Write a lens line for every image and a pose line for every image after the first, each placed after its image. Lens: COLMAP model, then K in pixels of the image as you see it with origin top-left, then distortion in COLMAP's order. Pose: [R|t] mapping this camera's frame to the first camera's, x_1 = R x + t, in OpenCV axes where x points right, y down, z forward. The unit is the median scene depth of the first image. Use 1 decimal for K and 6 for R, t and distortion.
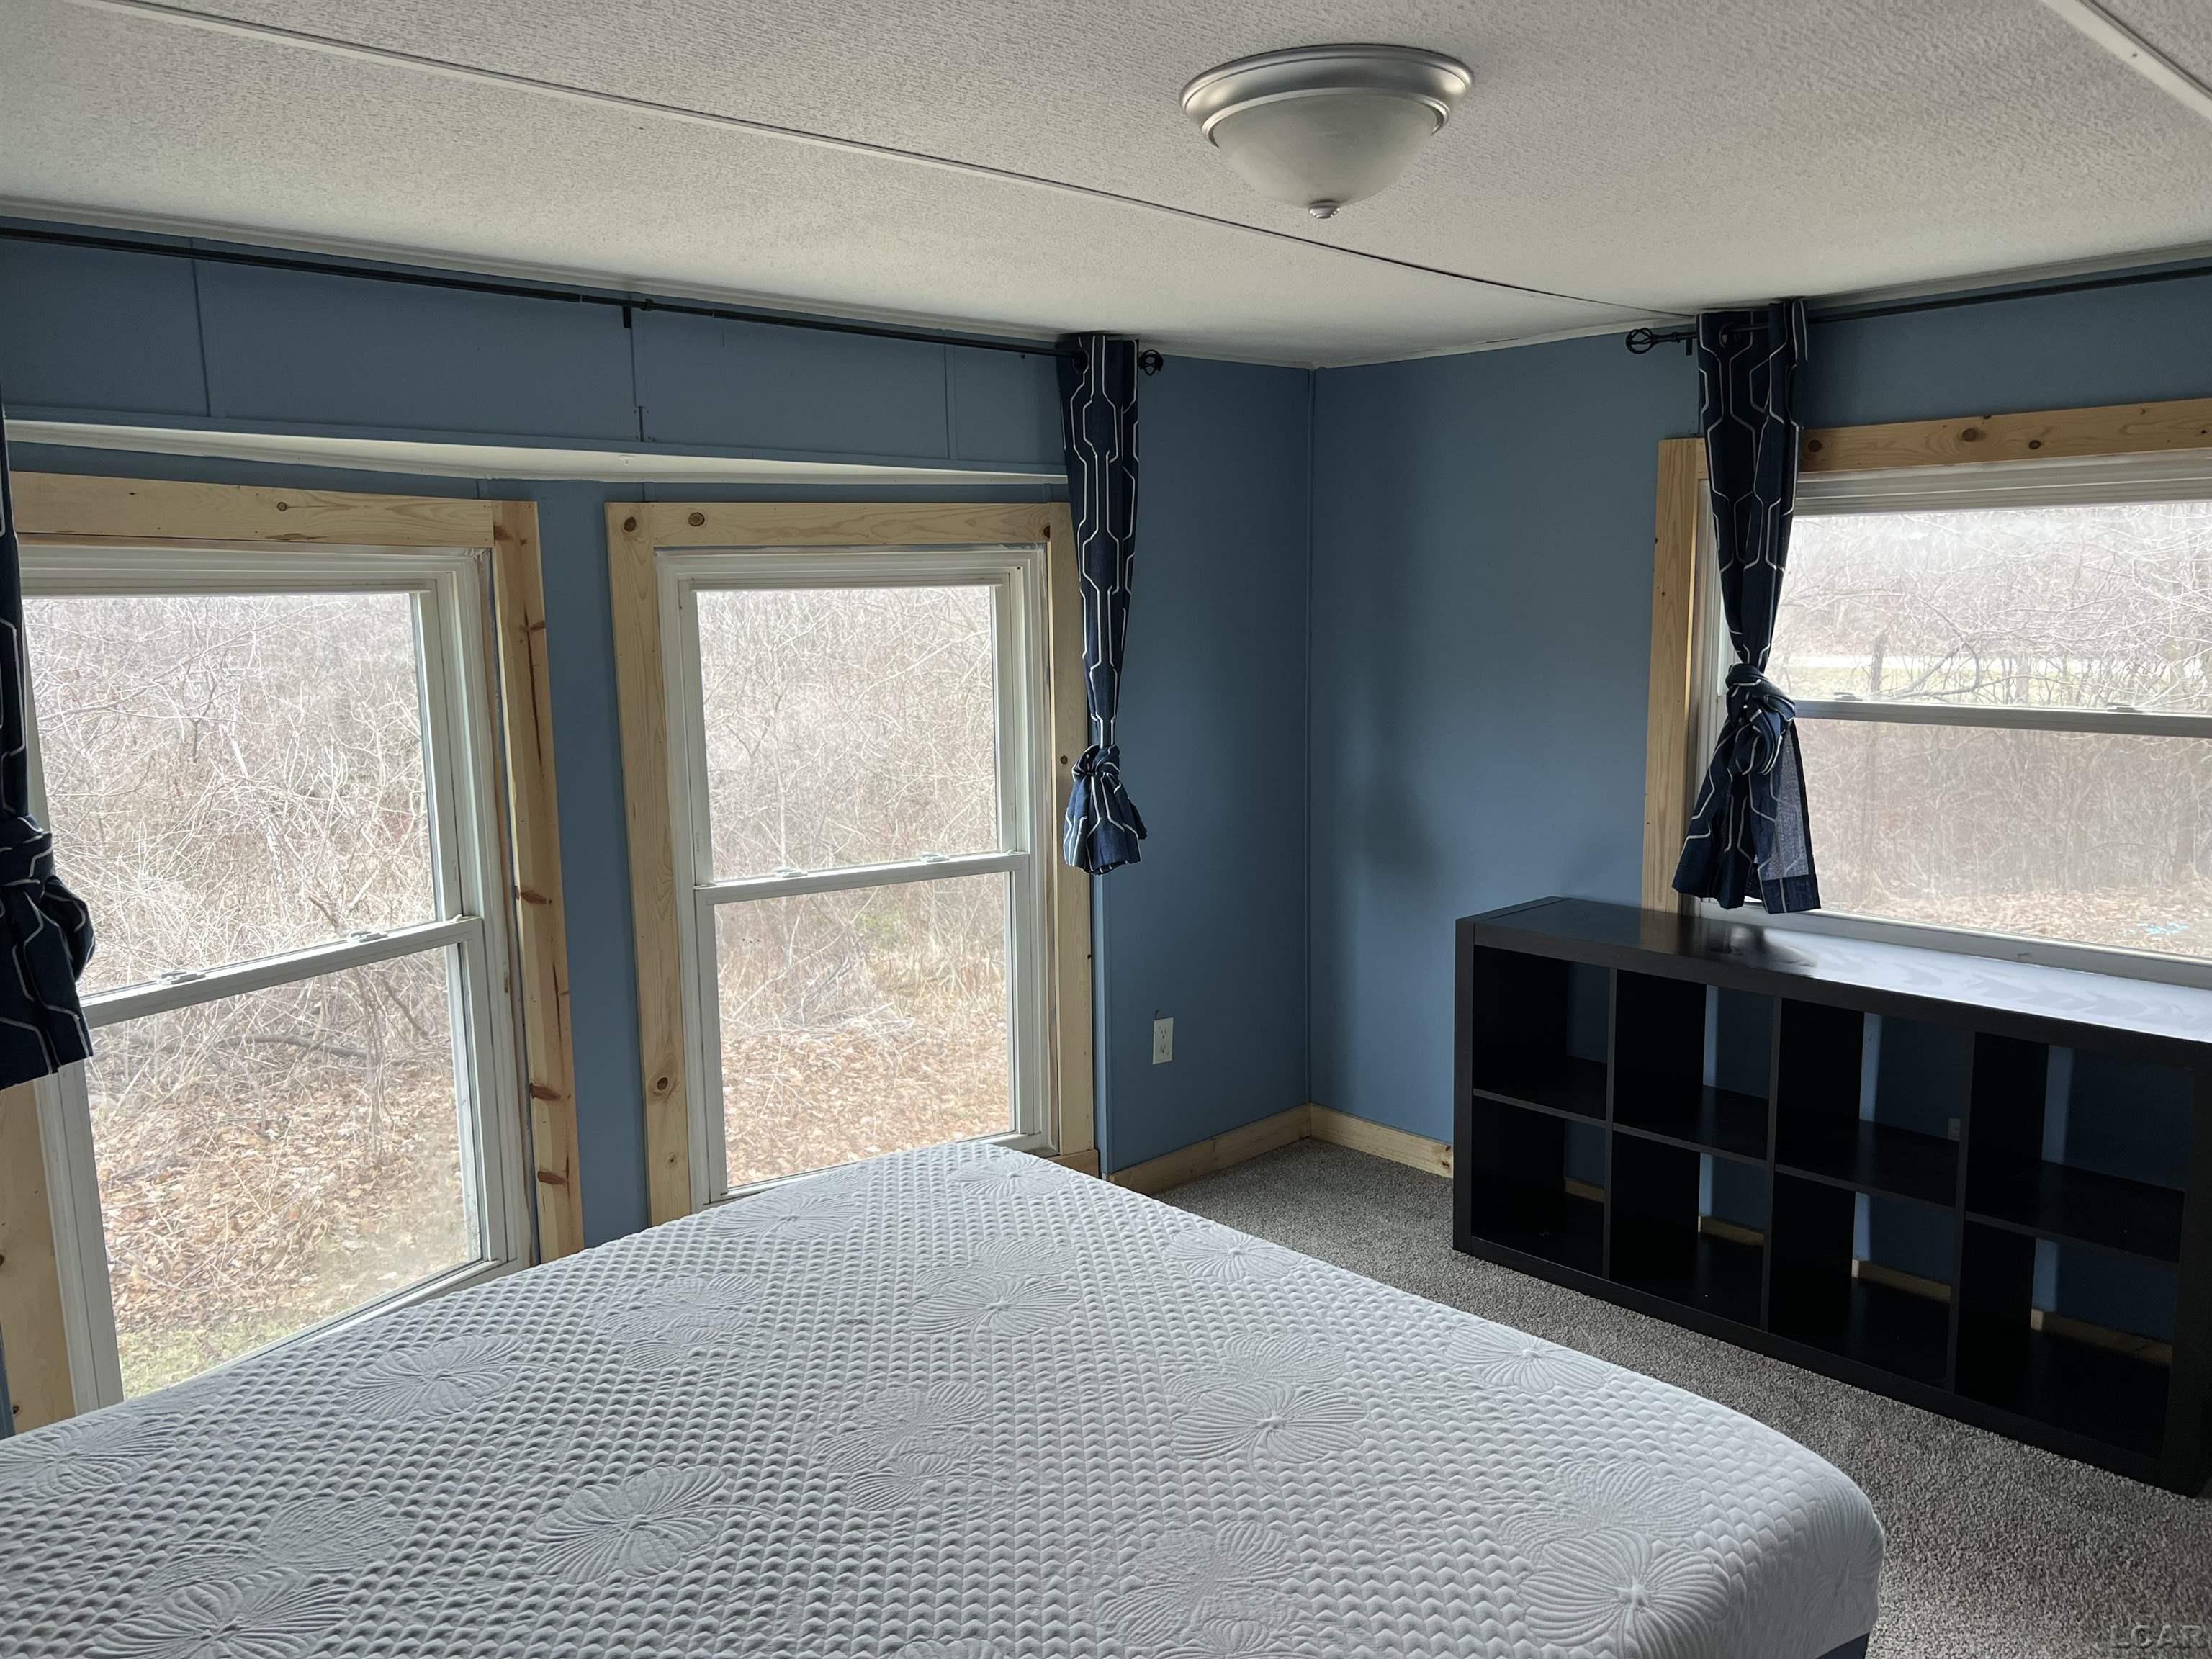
lens RADIAL K [[1663.8, 0, 1113.0], [0, 1663.8, 830.8], [0, 0, 1]] dist [0.041382, -0.050886]
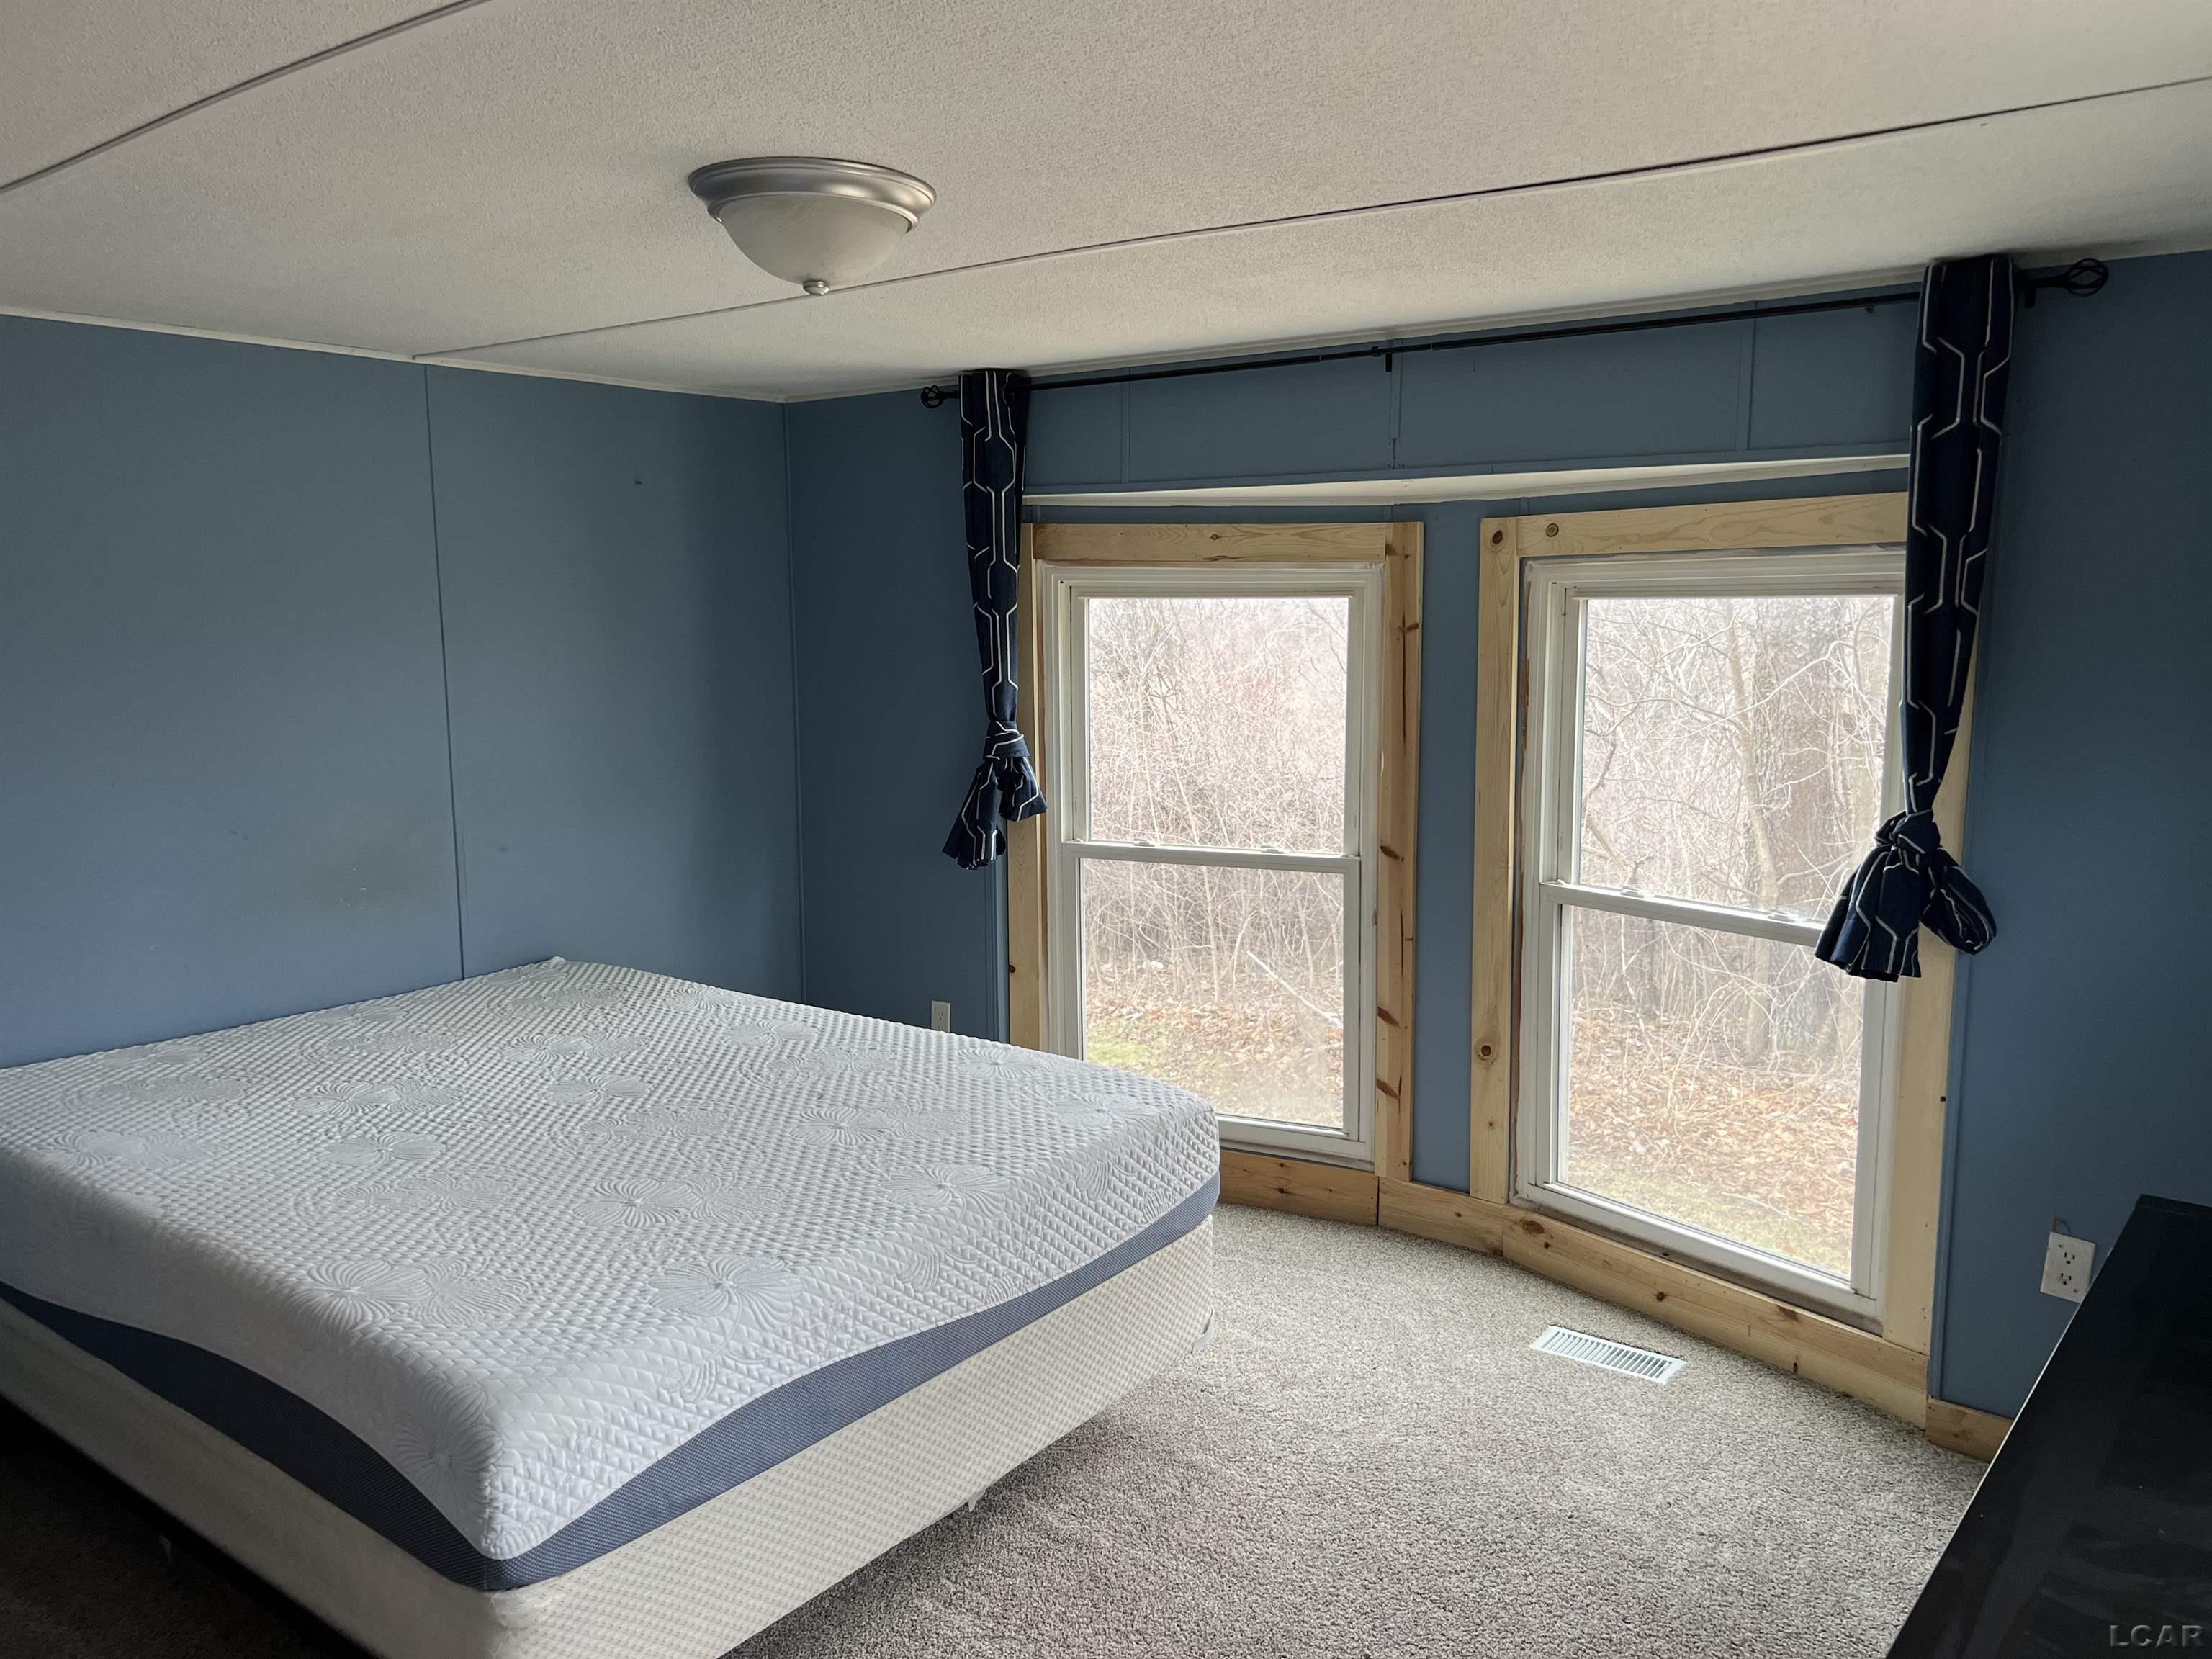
lens RADIAL K [[1663.8, 0, 1112.8], [0, 1663.8, 832.6], [0, 0, 1]] dist [0.041382, -0.050886]
pose [[0.130122, 0.153211, -0.979589, 0.805092], [-0.146855, 0.980070, 0.133779, -0.106219], [0.980562, 0.126450, 0.150029, 0.631097]]
